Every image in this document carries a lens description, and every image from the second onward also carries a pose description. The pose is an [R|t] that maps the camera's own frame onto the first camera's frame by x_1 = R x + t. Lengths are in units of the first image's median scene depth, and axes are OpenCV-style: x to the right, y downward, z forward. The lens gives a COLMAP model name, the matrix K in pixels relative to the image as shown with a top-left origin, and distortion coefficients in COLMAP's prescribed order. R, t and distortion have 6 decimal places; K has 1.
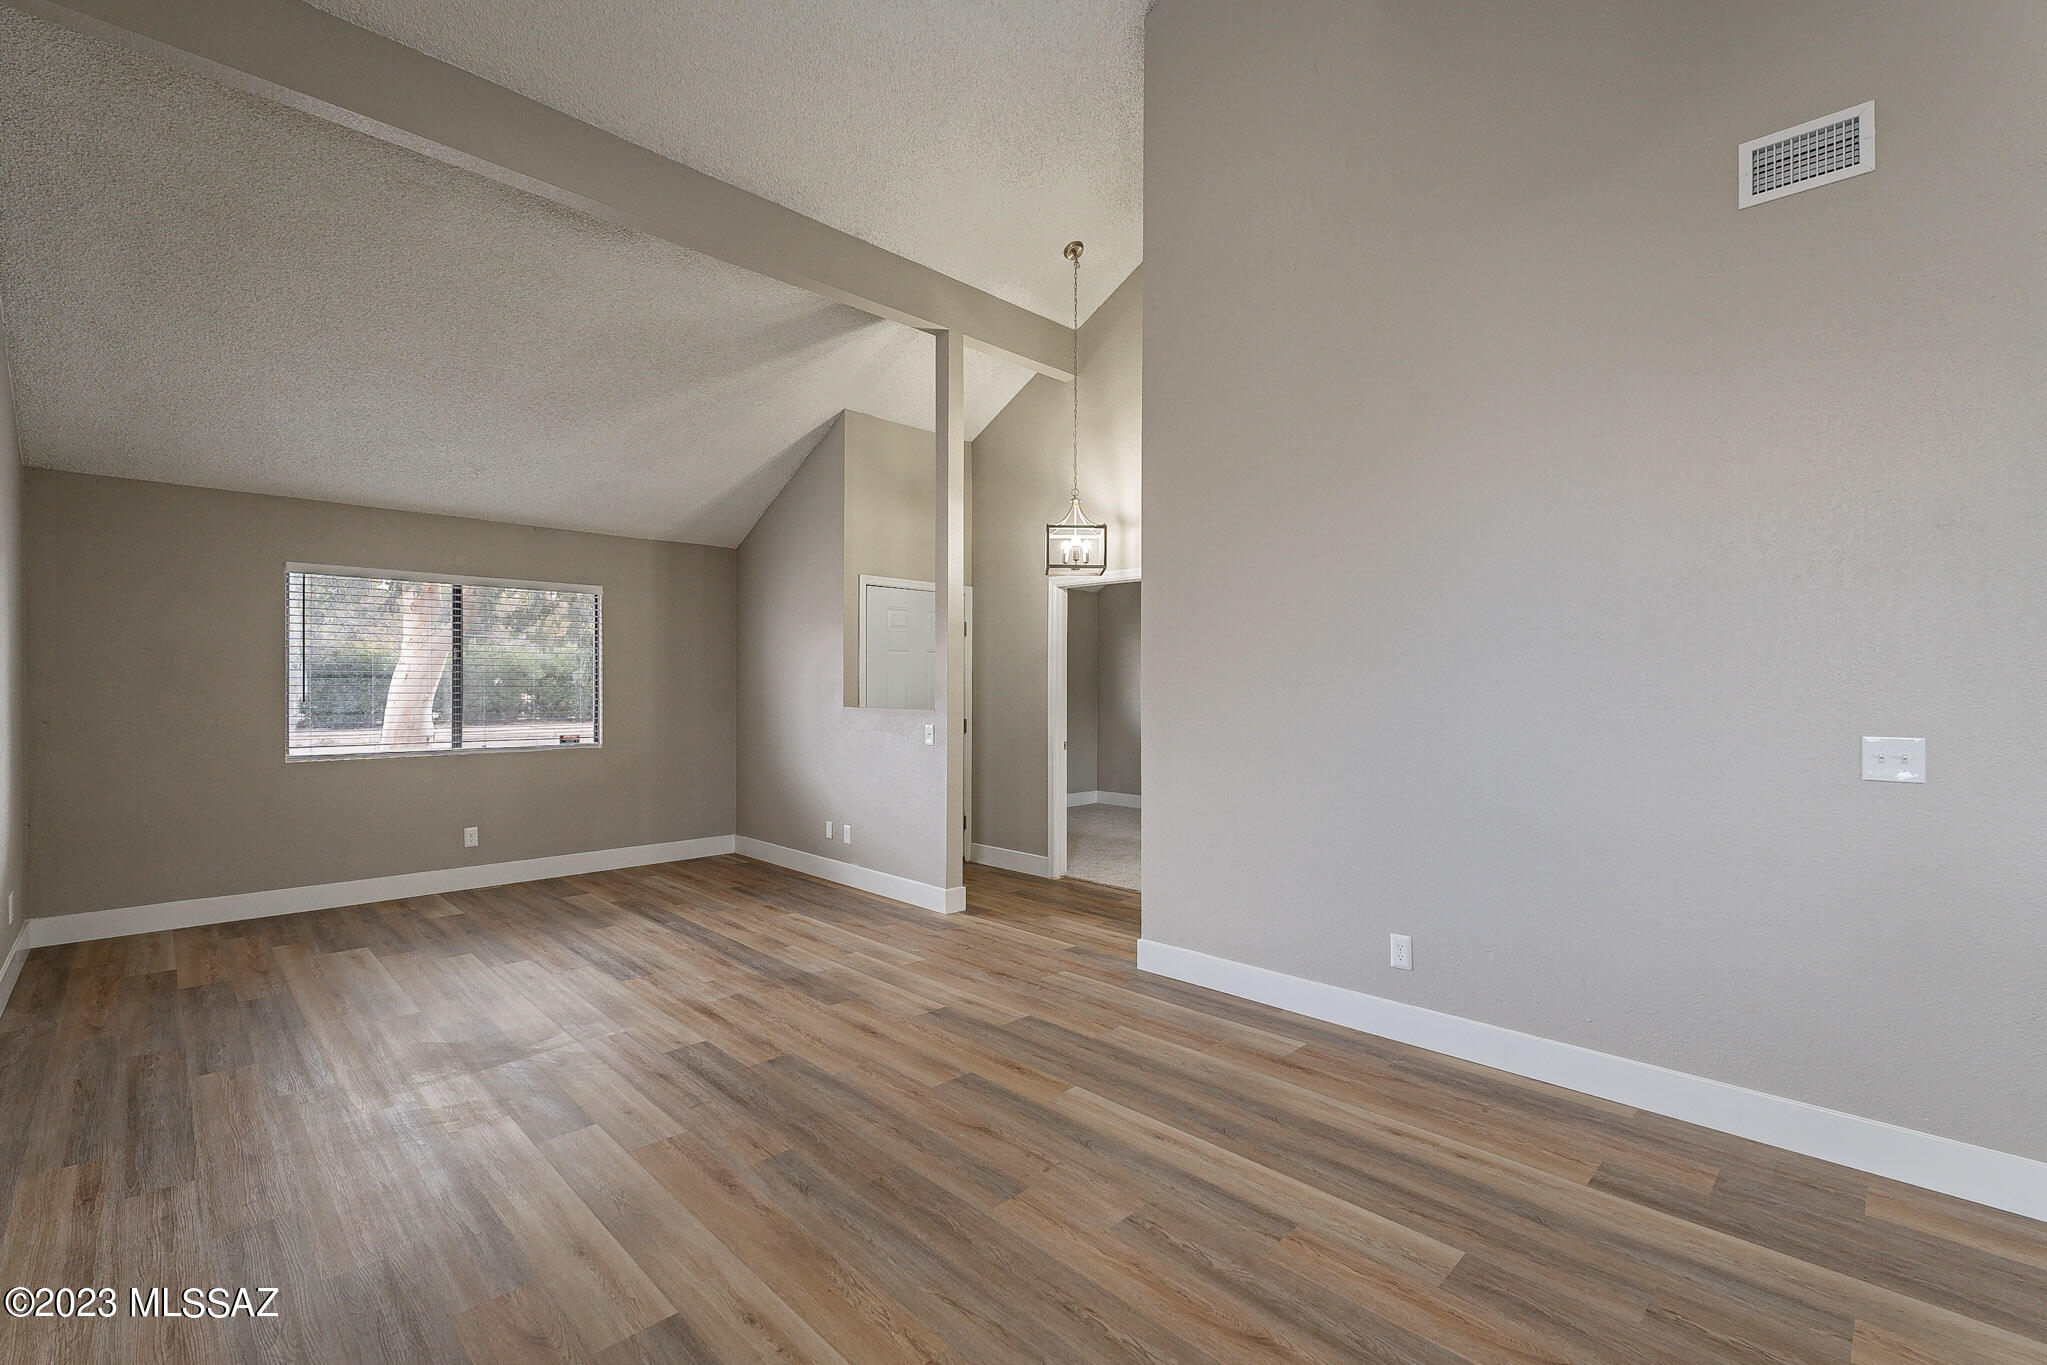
lens RADIAL K [[894.1, 0, 1027.1], [0, 894.1, 686.6], [0, 0, 1]] dist [-0.005551, 0.001185]
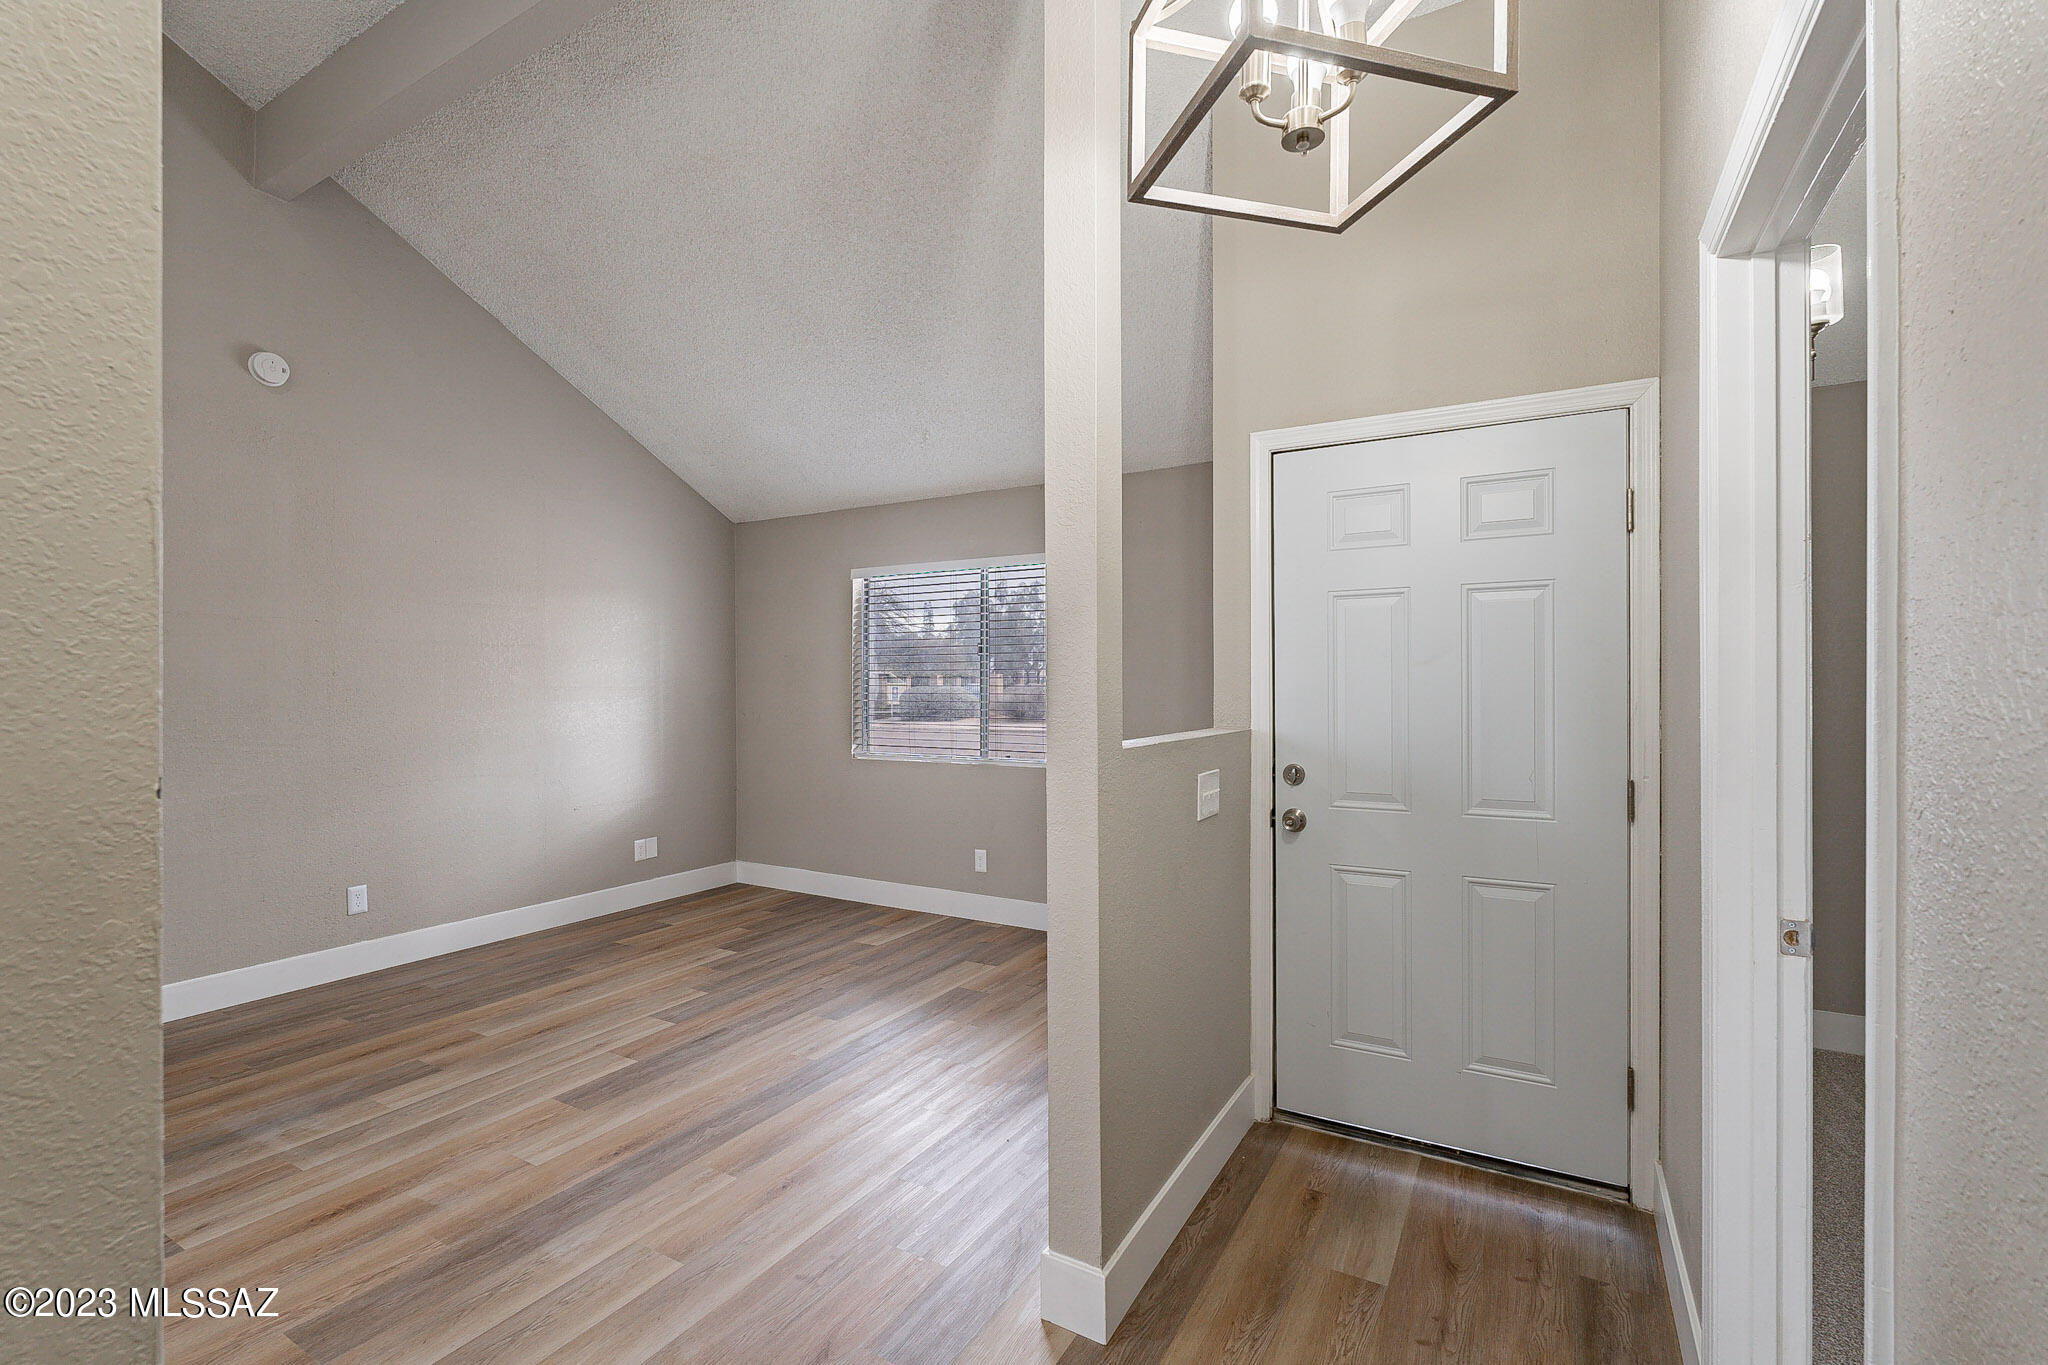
lens RADIAL K [[894.5, 0, 1013.6], [0, 894.5, 689.0], [0, 0, 1]] dist [-0.005551, 0.001185]
pose [[0.259284, -0.001597, -0.965800, 0.358220], [-0.000492, 0.999998, -0.001786, 0.004974], [0.965801, 0.000939, 0.259283, 1.280090]]
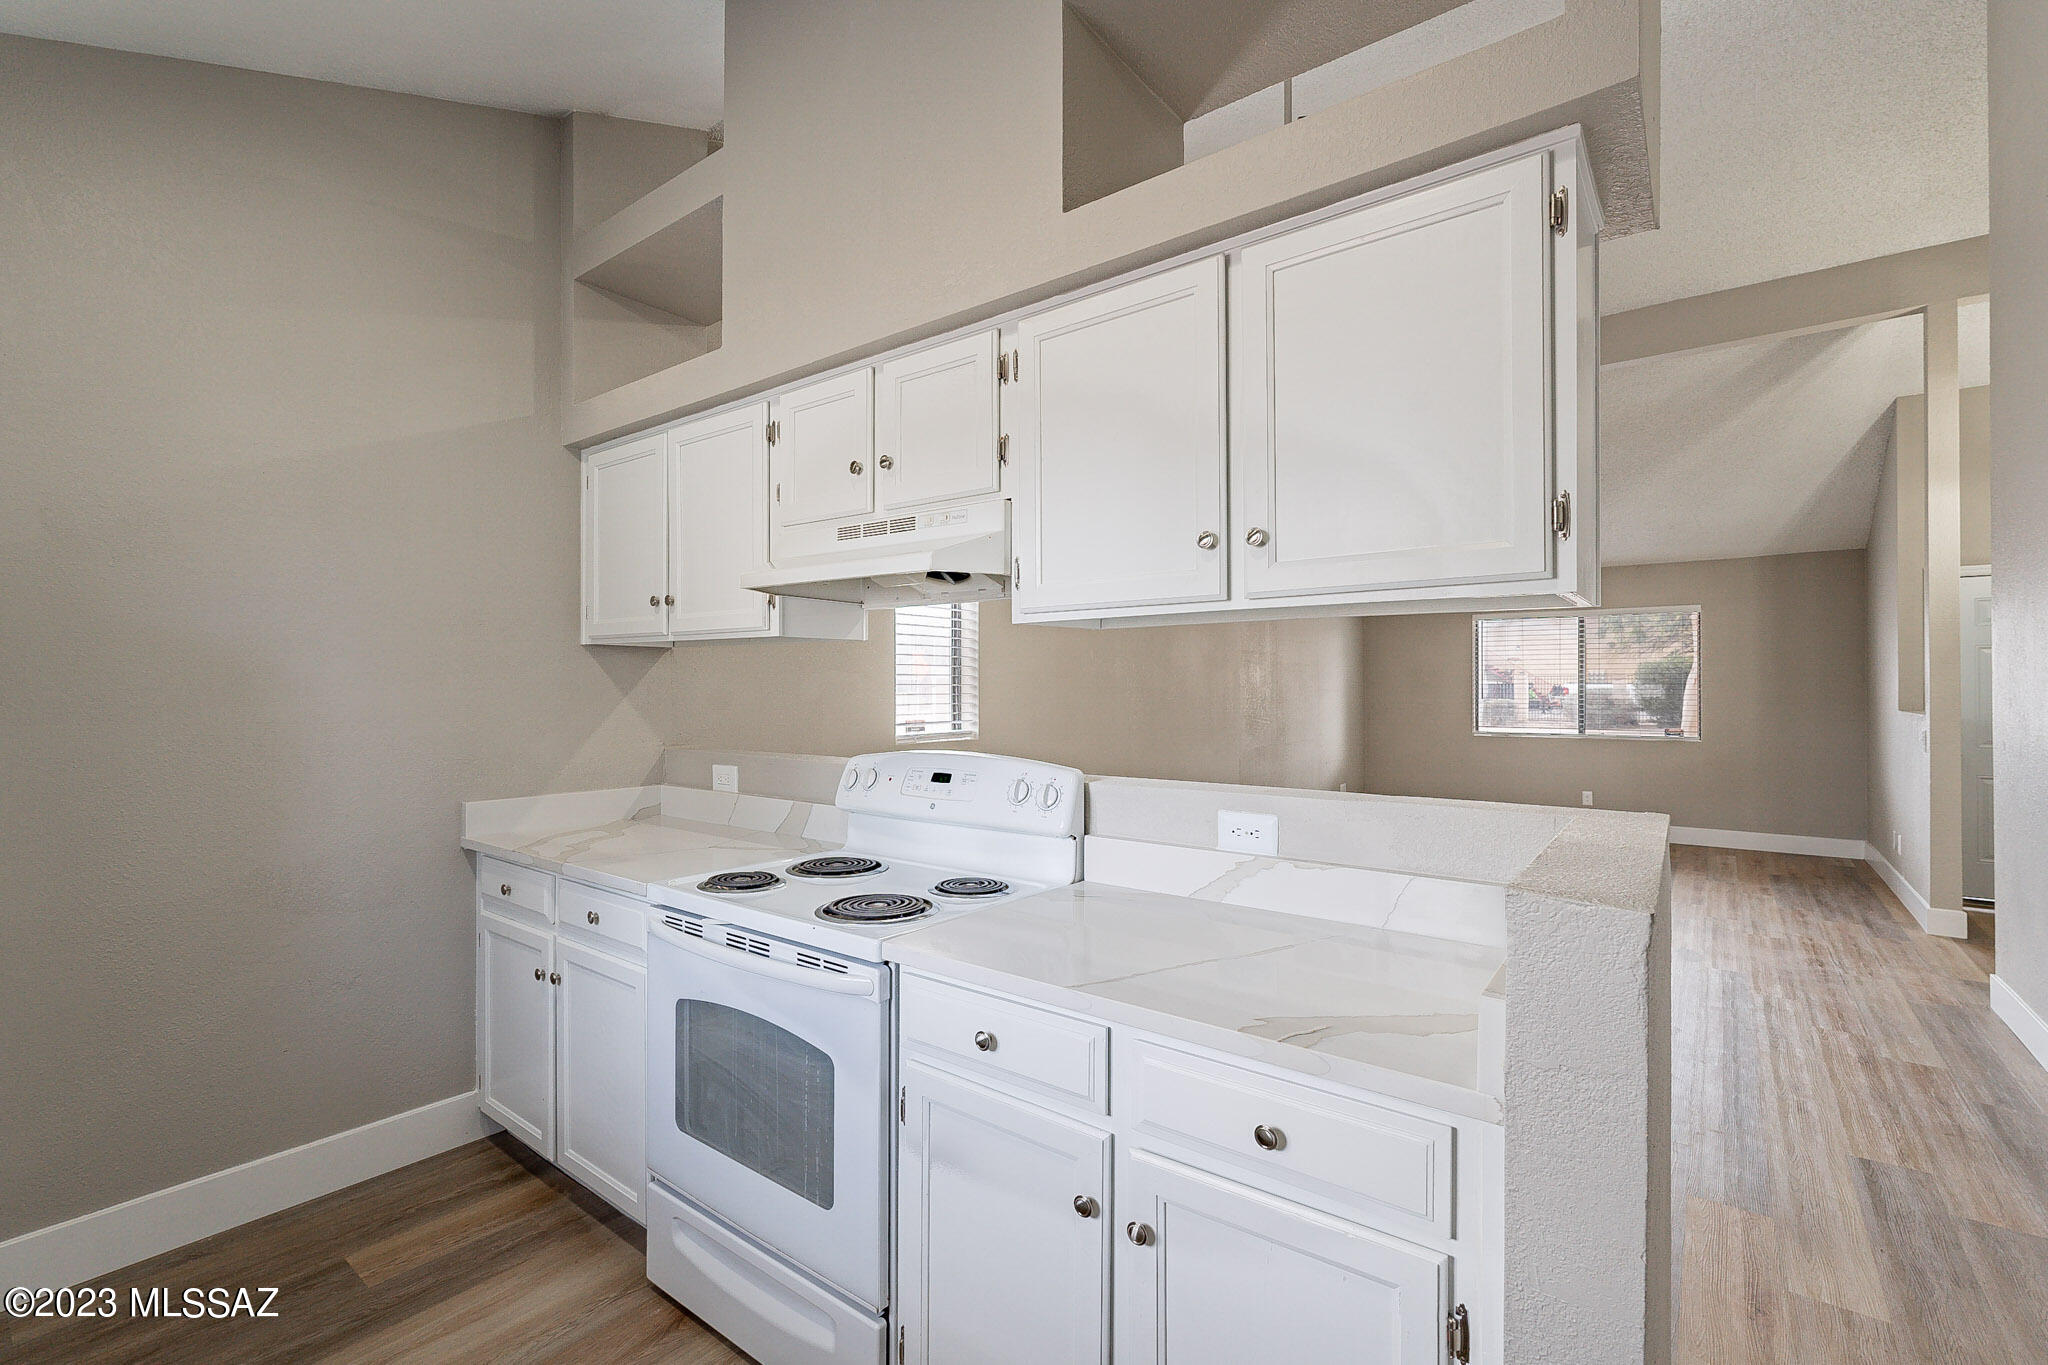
lens RADIAL K [[894.5, 0, 1015.6], [0, 894.5, 687.4], [0, 0, 1]] dist [-0.005551, 0.001185]
pose [[0.112321, -0.004702, -0.993661, 1.005063], [0.000514, 0.999989, -0.004673, 0.003987], [0.993672, 0.000014, 0.112322, -0.065215]]
